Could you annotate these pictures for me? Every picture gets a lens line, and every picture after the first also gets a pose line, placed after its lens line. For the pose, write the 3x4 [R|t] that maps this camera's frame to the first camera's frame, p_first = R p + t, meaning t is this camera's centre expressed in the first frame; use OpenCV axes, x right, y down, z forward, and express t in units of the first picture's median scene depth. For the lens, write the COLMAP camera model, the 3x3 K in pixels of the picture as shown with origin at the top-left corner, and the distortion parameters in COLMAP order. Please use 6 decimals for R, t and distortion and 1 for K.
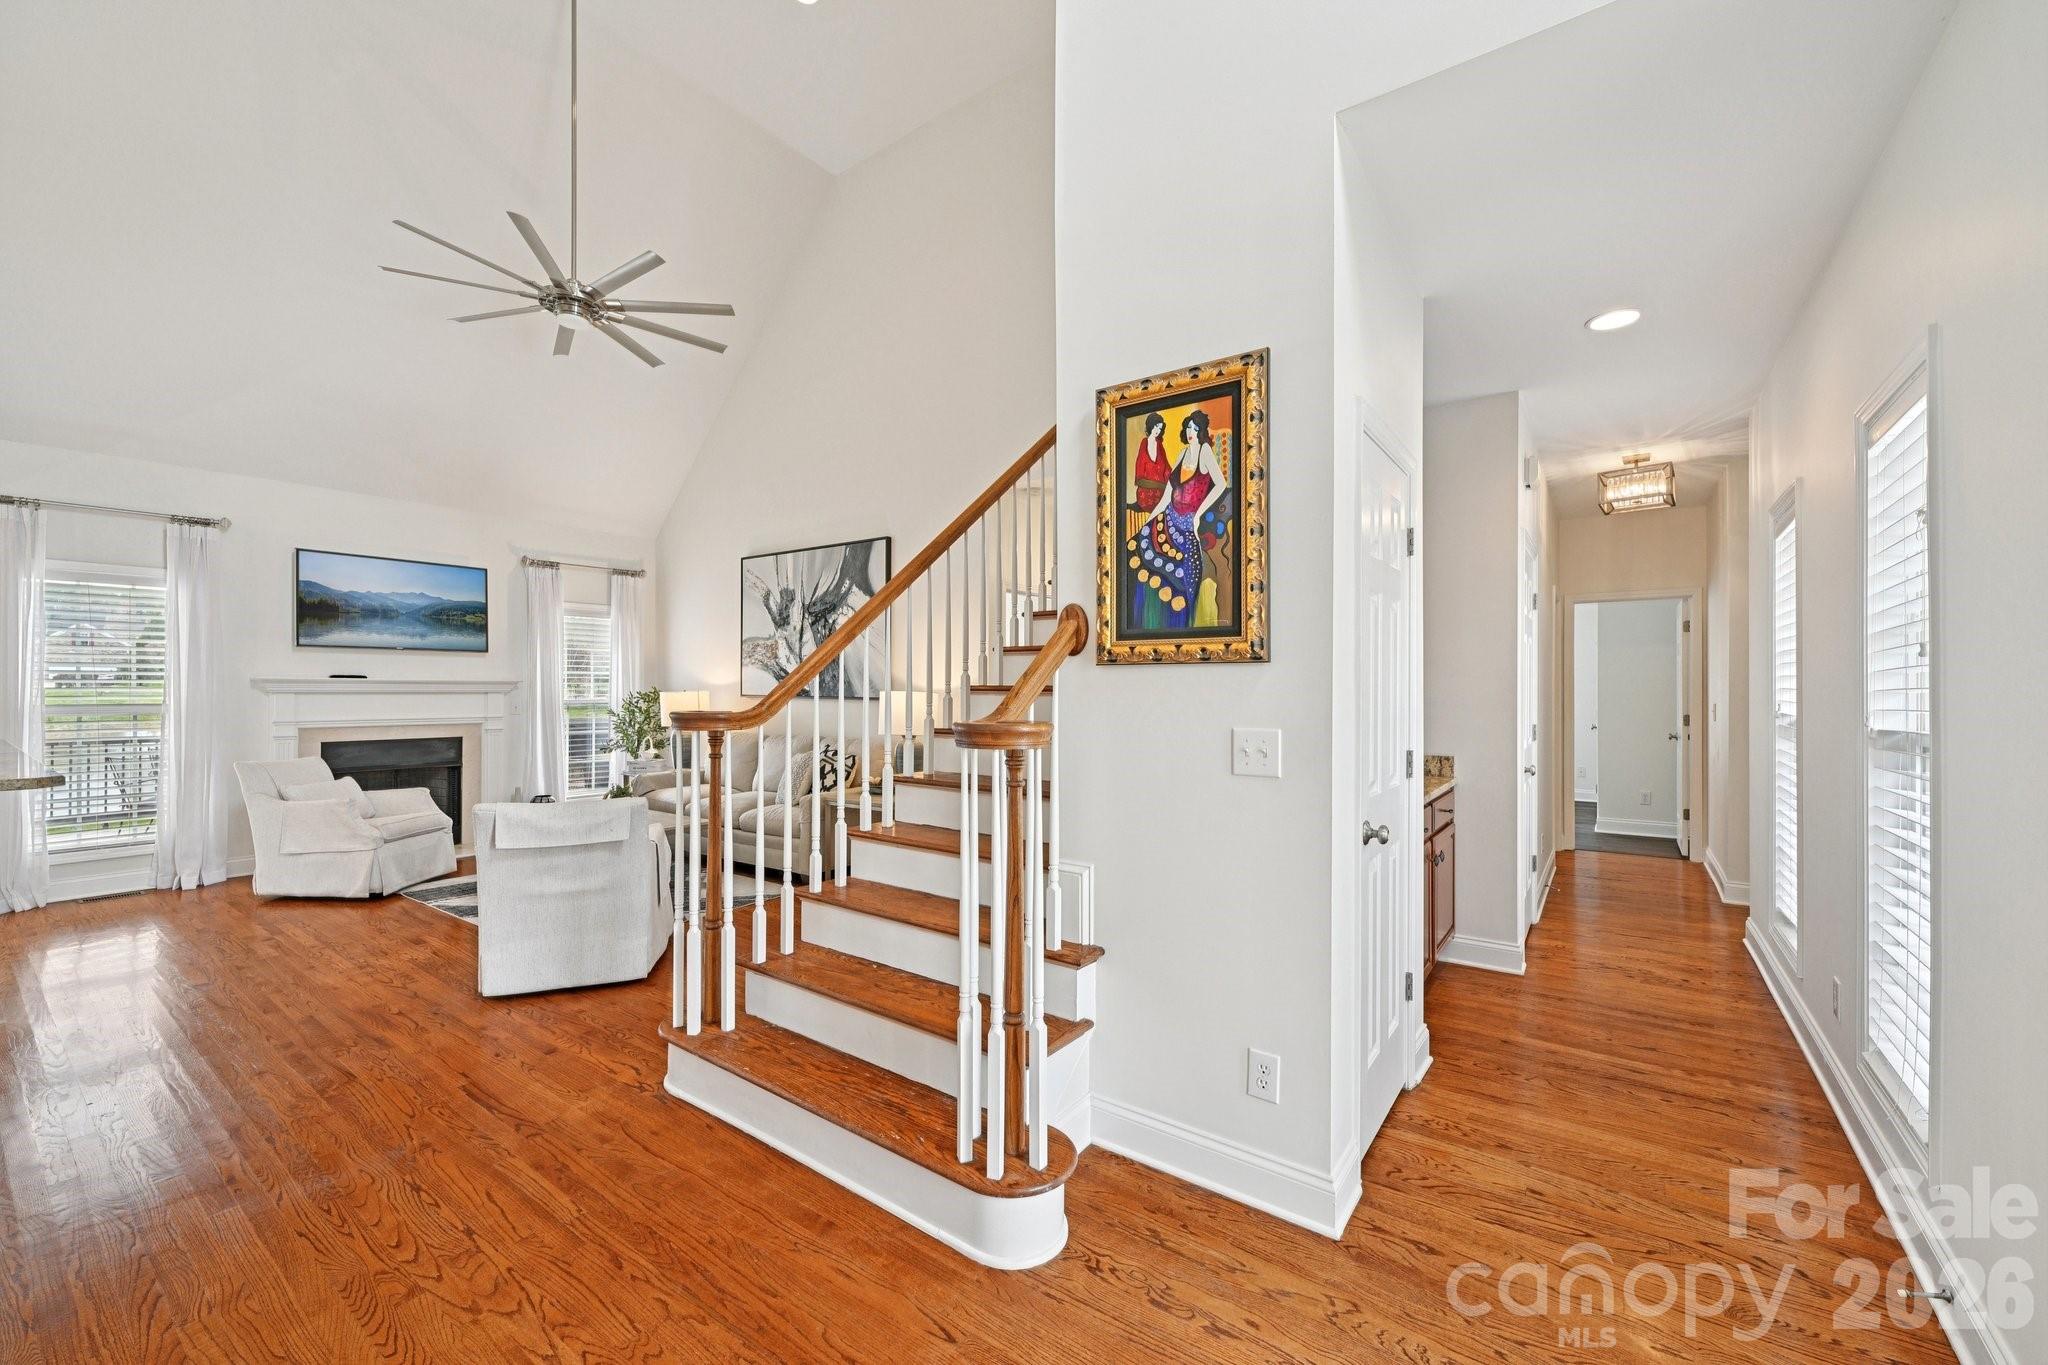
lens RADIAL K [[807.5, 0, 1026.0], [0, 807.5, 688.5], [0, 0, 1]] dist [0.000547, -0.000410]
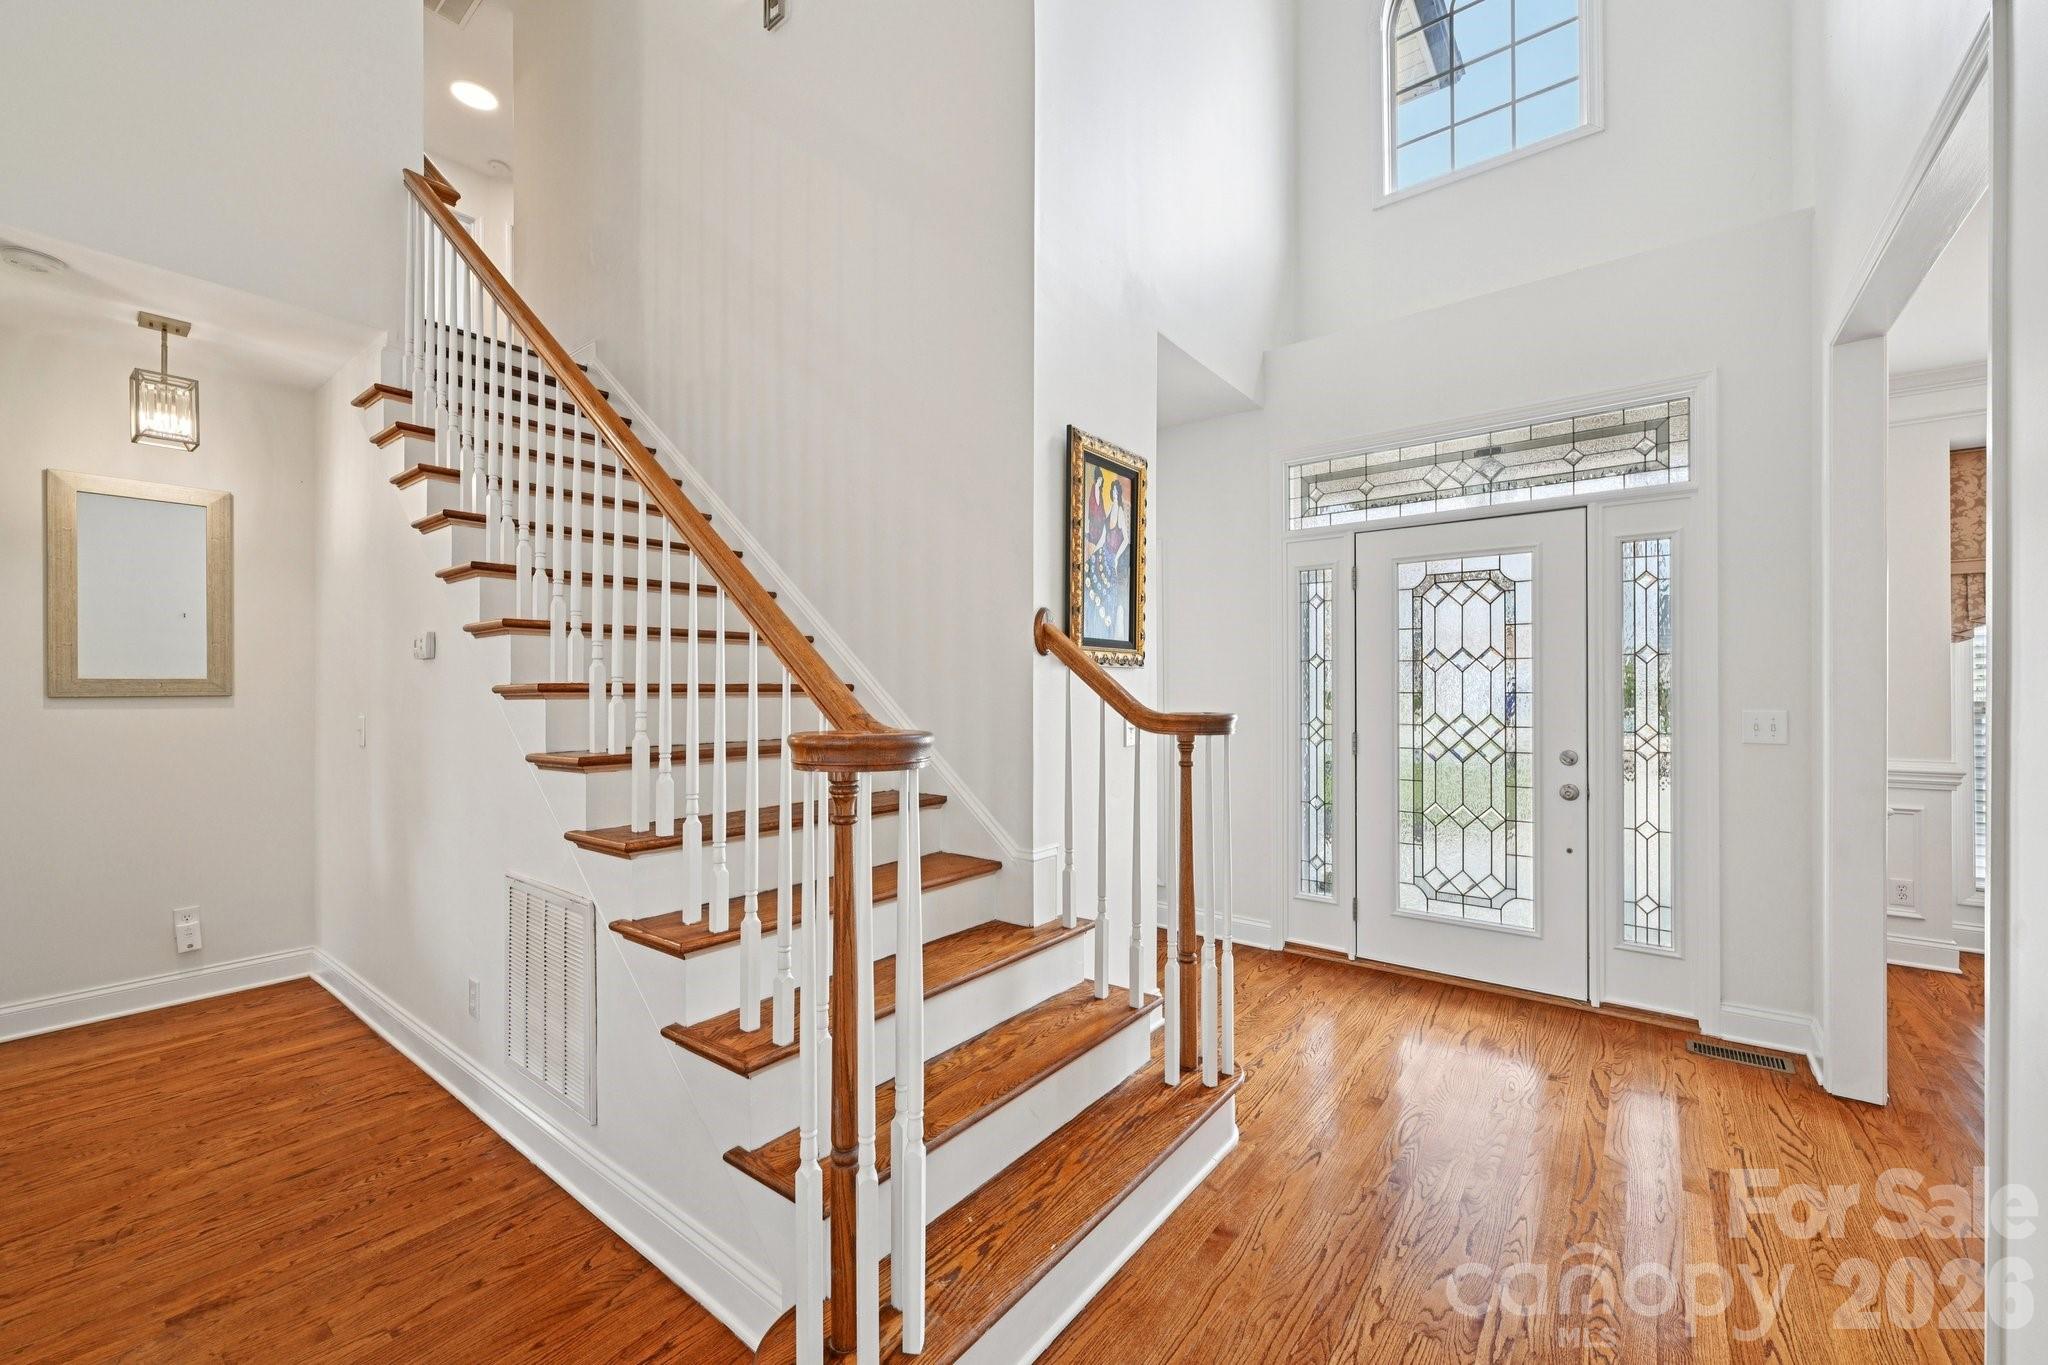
lens RADIAL K [[811.6, 0, 1028.7], [0, 811.6, 685.0], [0, 0, 1]] dist [-0.000483, -0.000593]
pose [[0.024577, 0.000449, 0.999698, -0.964303], [0.004775, 0.999988, -0.000567, -0.001153], [-0.999687, 0.004787, 0.024575, 0.939173]]
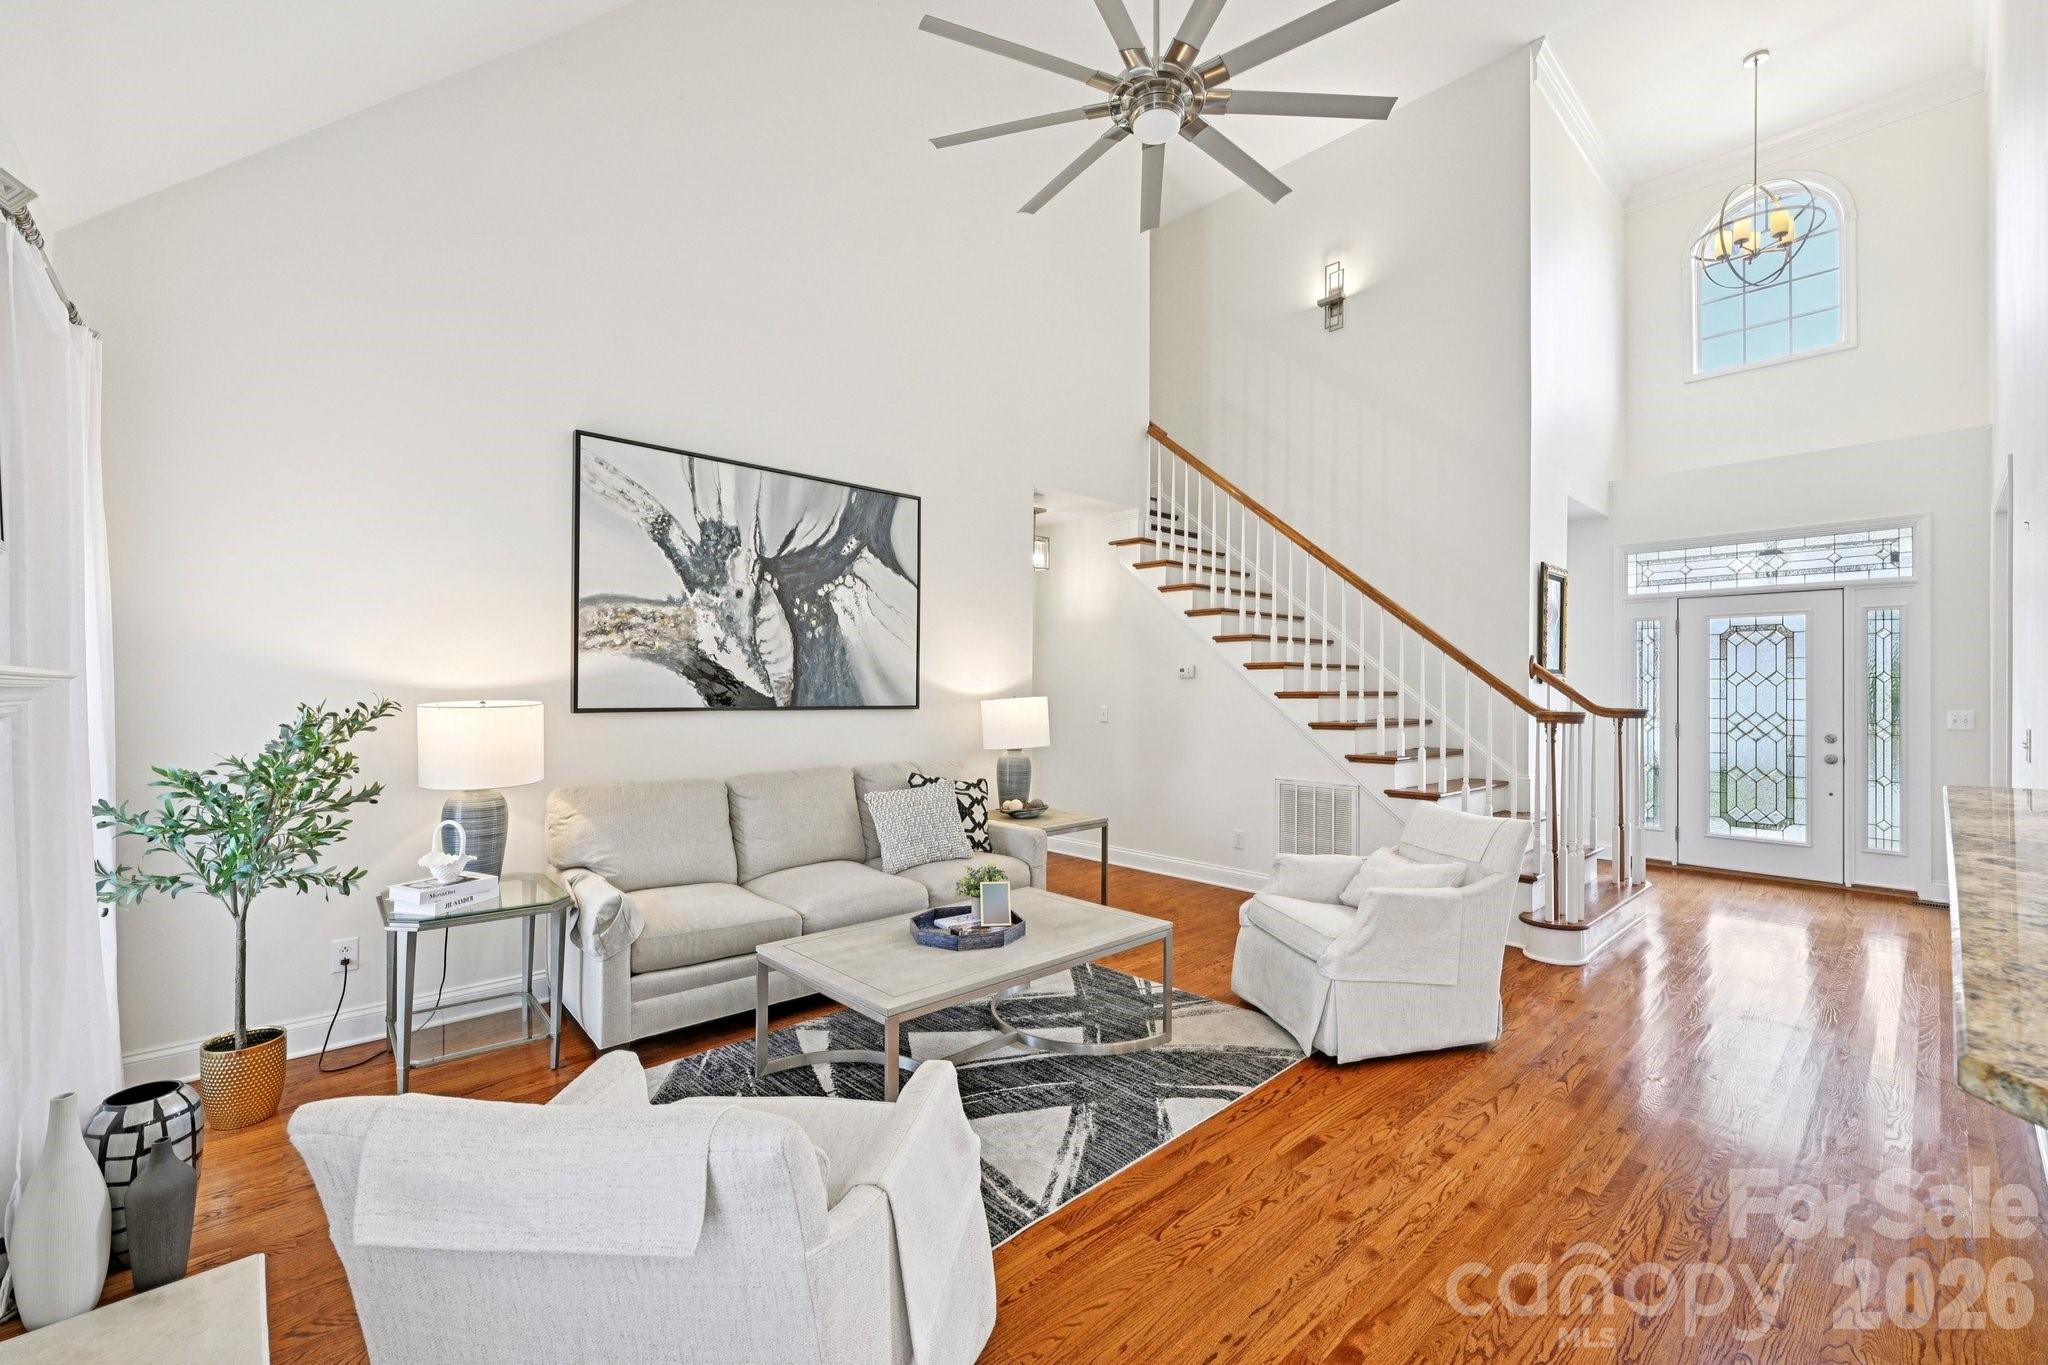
lens RADIAL K [[844.0, 0, 1029.0], [0, 844.0, 681.2], [0, 0, 1]] dist [-0.000458, 0.000100]
pose [[0.190387, 0.005594, 0.981693, -2.271373], [-0.002049, 0.999984, -0.005301, -0.018396], [-0.981707, -0.001003, 0.190395, 1.784201]]
